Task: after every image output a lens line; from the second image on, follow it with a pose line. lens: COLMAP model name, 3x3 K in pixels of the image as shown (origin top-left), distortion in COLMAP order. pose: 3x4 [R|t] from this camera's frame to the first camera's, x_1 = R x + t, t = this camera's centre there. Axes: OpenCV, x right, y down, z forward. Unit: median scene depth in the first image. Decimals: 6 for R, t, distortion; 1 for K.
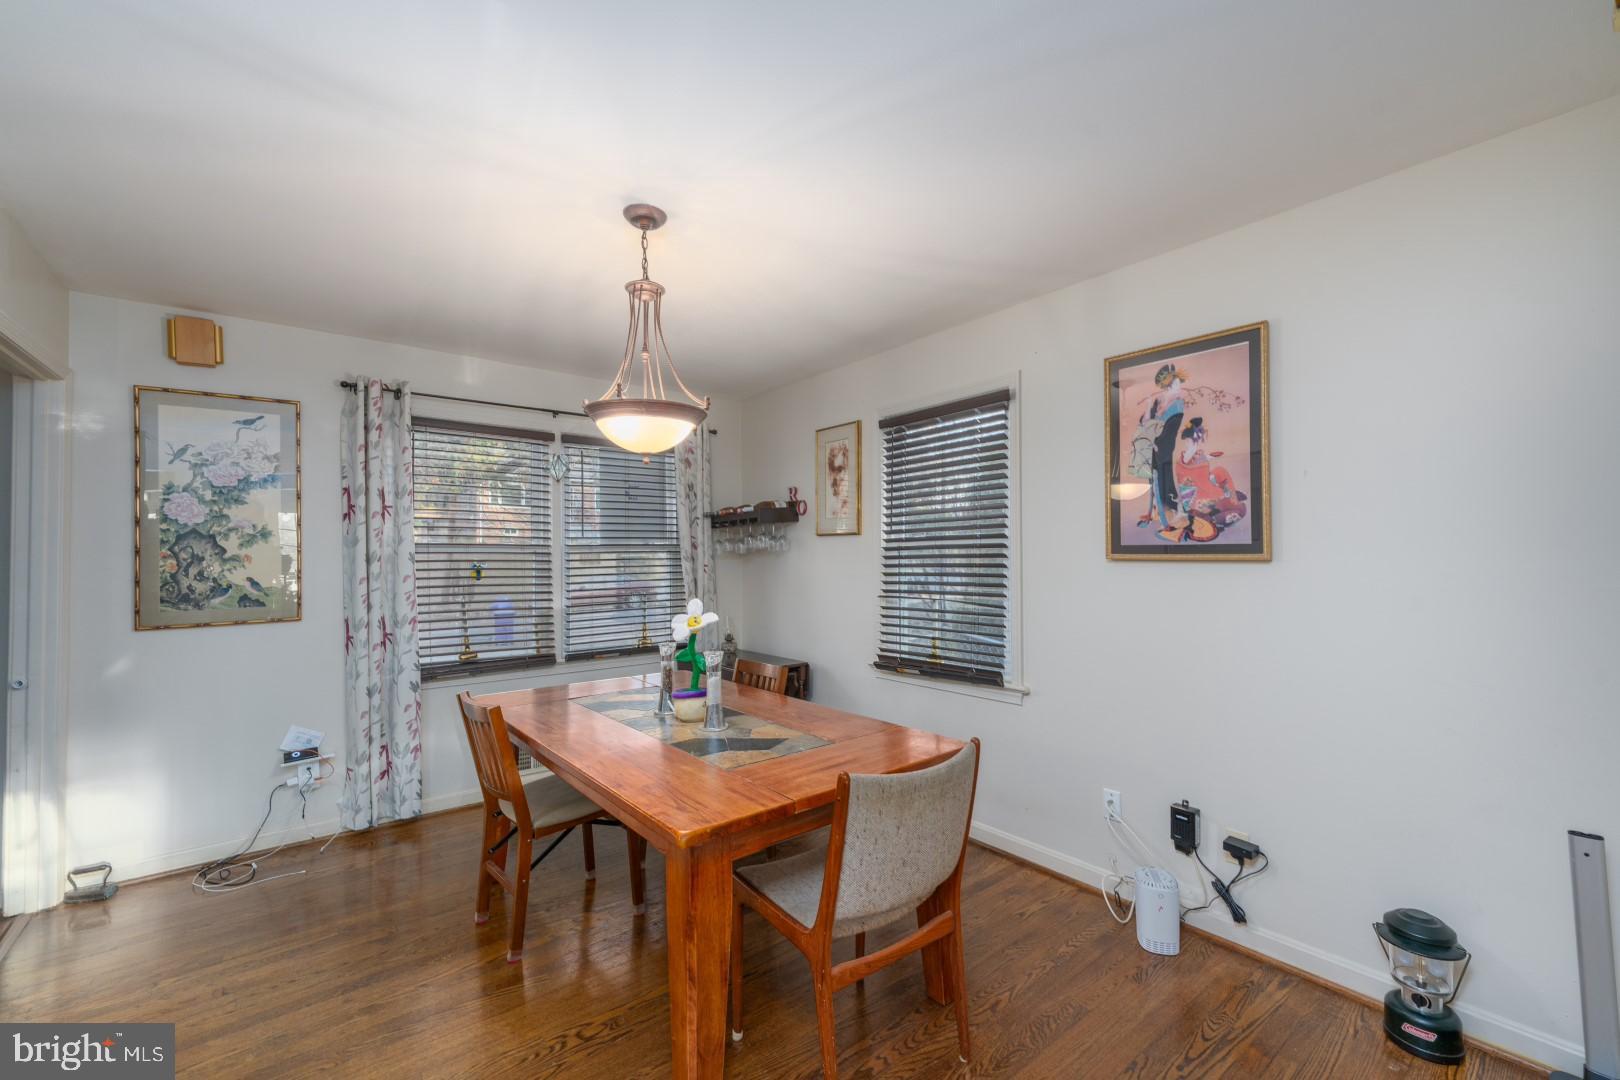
lens RADIAL K [[652.5, 0, 810.0], [0, 652.5, 540.0], [0, 0, 1]] dist [-0.000372, -0.000118]
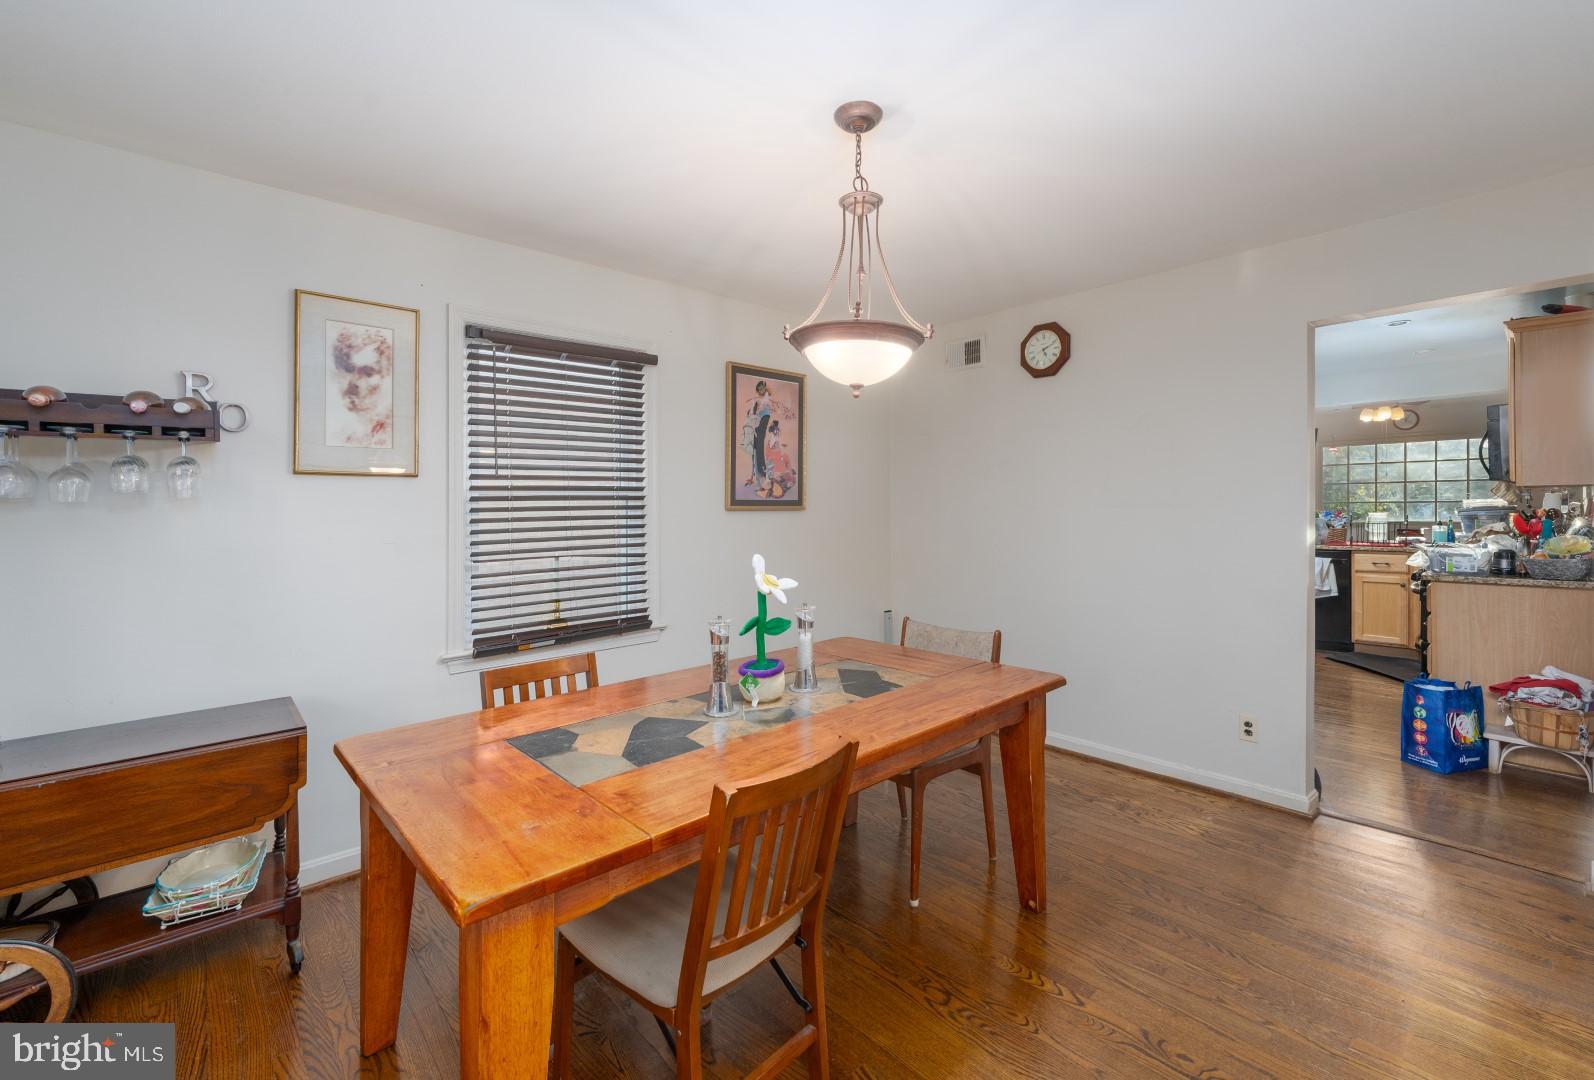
lens RADIAL K [[704.9, 0, 799.4], [0, 704.9, 497.3], [0, 0, 1]] dist [0.001283, 0.000181]
pose [[-0.069237, 0.011598, 0.997533, -1.076665], [-0.024389, 0.999614, -0.013316, 0.020556], [-0.997302, -0.025251, -0.068928, 1.009244]]
